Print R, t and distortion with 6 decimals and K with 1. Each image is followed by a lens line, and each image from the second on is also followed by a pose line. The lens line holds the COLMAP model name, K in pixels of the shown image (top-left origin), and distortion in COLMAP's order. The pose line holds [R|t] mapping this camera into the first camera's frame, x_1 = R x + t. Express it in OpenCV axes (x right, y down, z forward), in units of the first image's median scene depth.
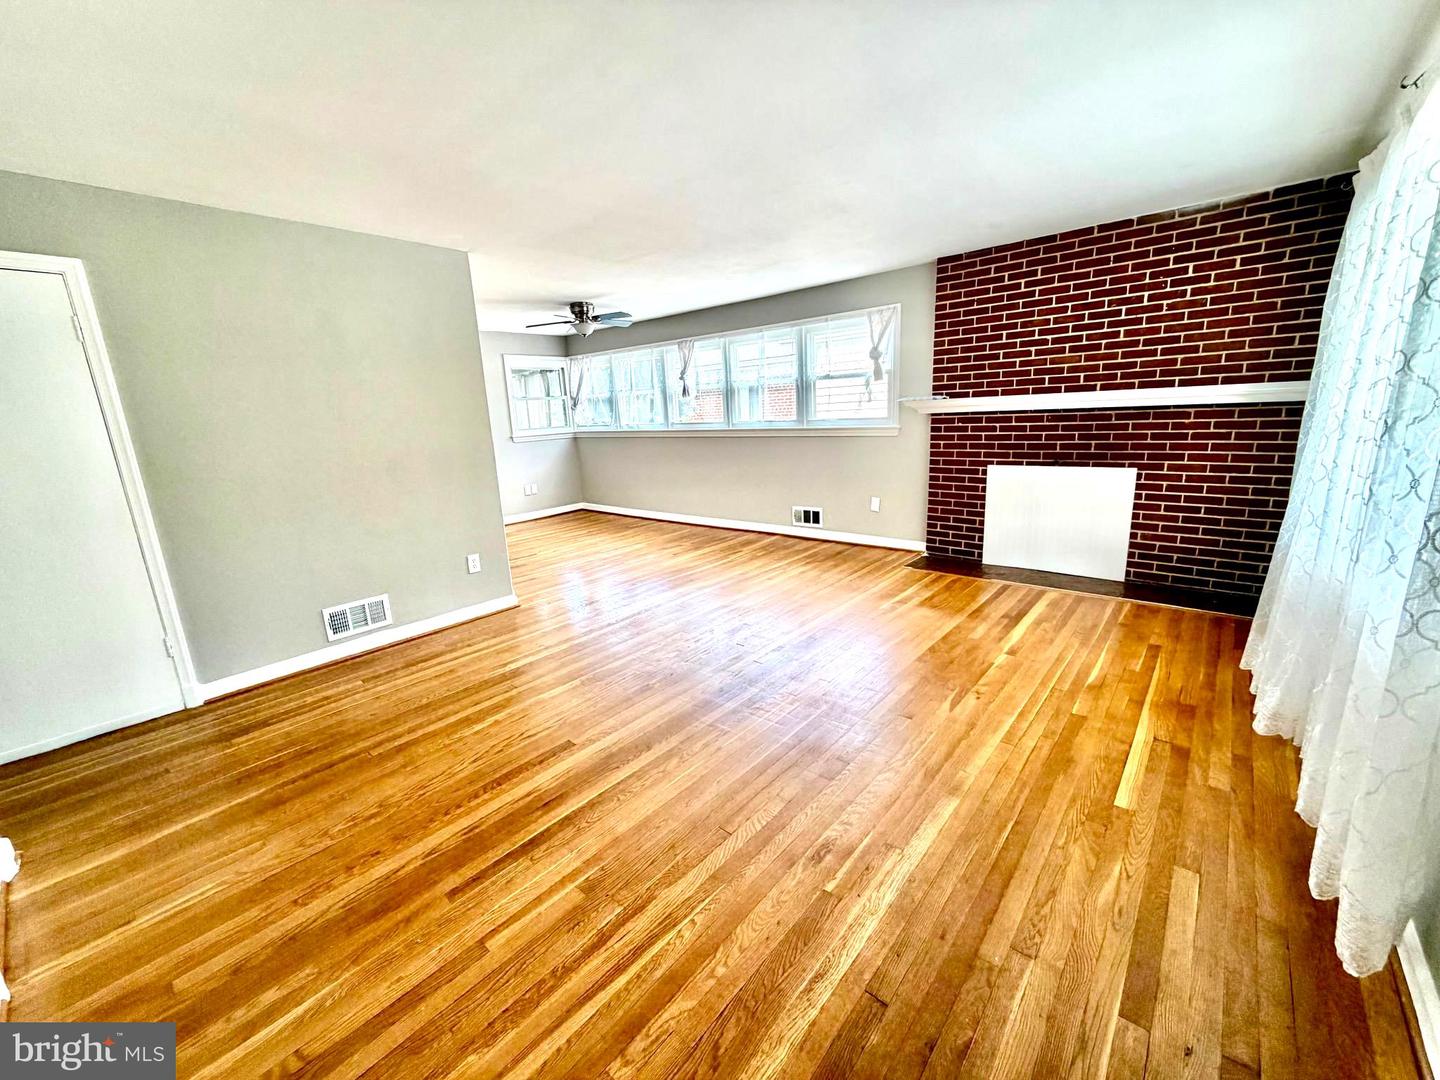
lens RADIAL K [[574.8, 0, 718.5], [0, 574.8, 541.0], [0, 0, 1]] dist [0.001904, 0.000007]
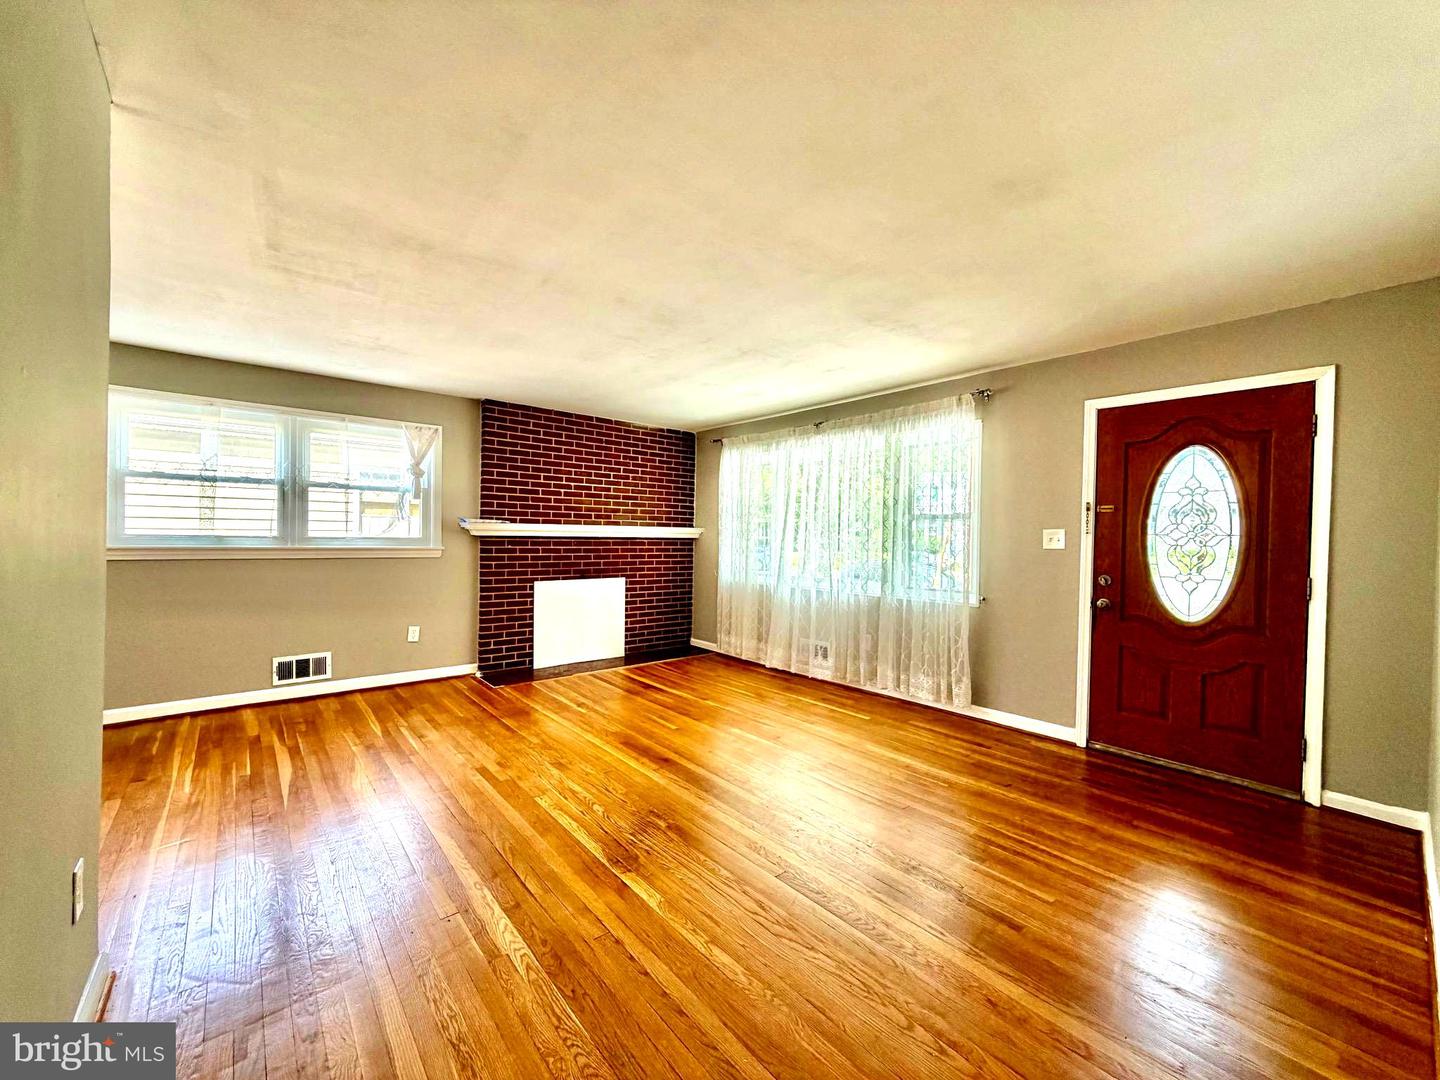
lens RADIAL K [[572.6, 0, 717.9], [0, 572.6, 544.8], [0, 0, 1]] dist [-0.001951, 0.000002]
pose [[0.151228, 0.033250, 0.987940, -1.278114], [0.196977, 0.978377, -0.063080, -0.121271], [-0.968675, 0.204141, 0.141408, 0.957420]]
